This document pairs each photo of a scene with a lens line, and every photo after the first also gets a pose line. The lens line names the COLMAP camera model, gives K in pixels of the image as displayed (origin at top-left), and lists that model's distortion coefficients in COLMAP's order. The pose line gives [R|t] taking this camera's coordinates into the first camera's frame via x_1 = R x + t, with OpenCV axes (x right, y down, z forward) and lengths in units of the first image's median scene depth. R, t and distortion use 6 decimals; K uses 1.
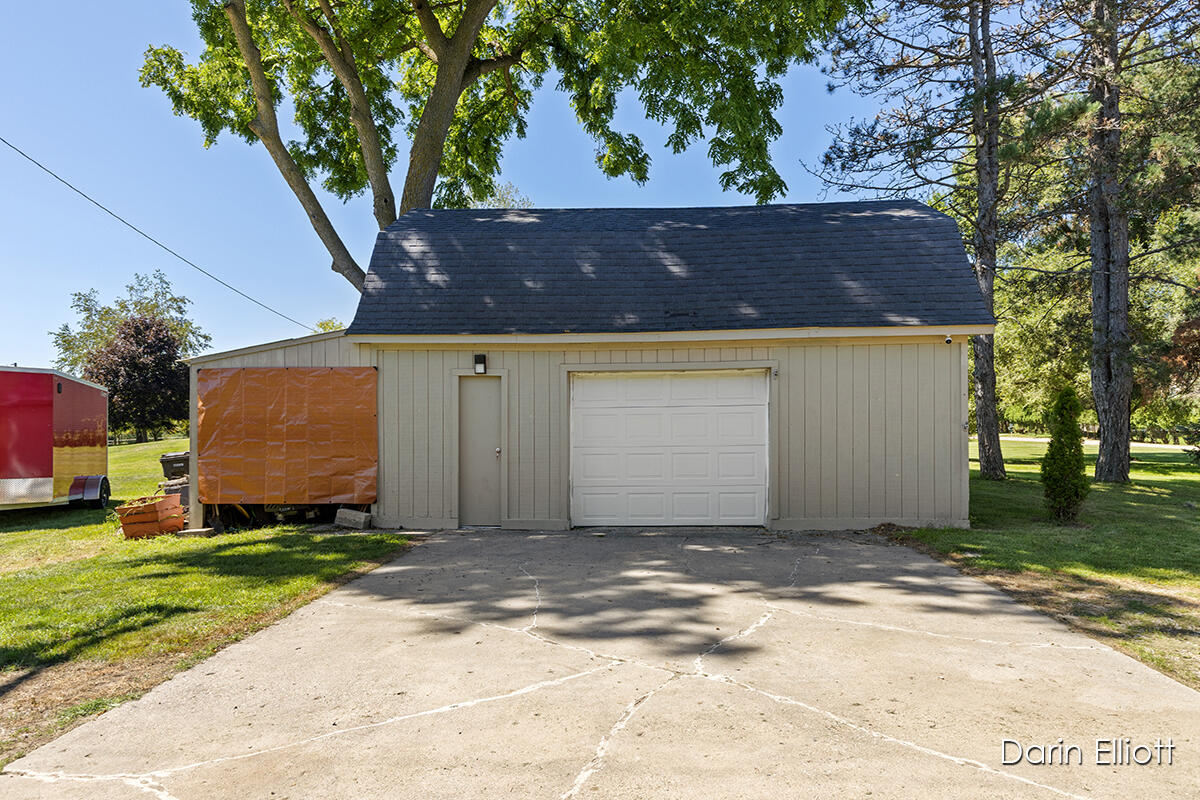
lens RADIAL K [[749.4, 0, 598.2], [0, 749.4, 421.8], [0, 0, 1]] dist [-0.000614, 0.000496]
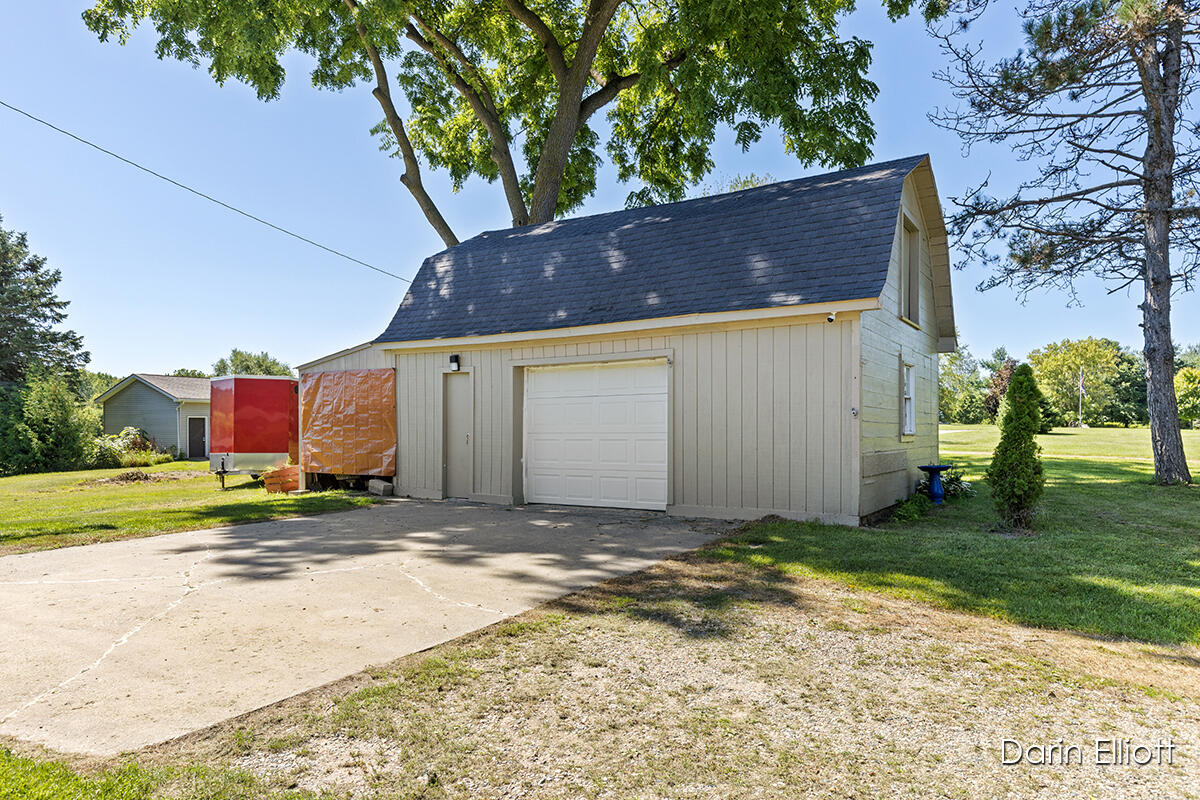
lens RADIAL K [[749.4, 0, 596.4], [0, 749.4, 403.9], [0, 0, 1]] dist [-0.000614, 0.000496]
pose [[0.873891, -0.013593, -0.485933, 0.496381], [0.022523, 0.999668, 0.012541, -0.017238], [0.485601, -0.021904, 0.873906, 0.049231]]
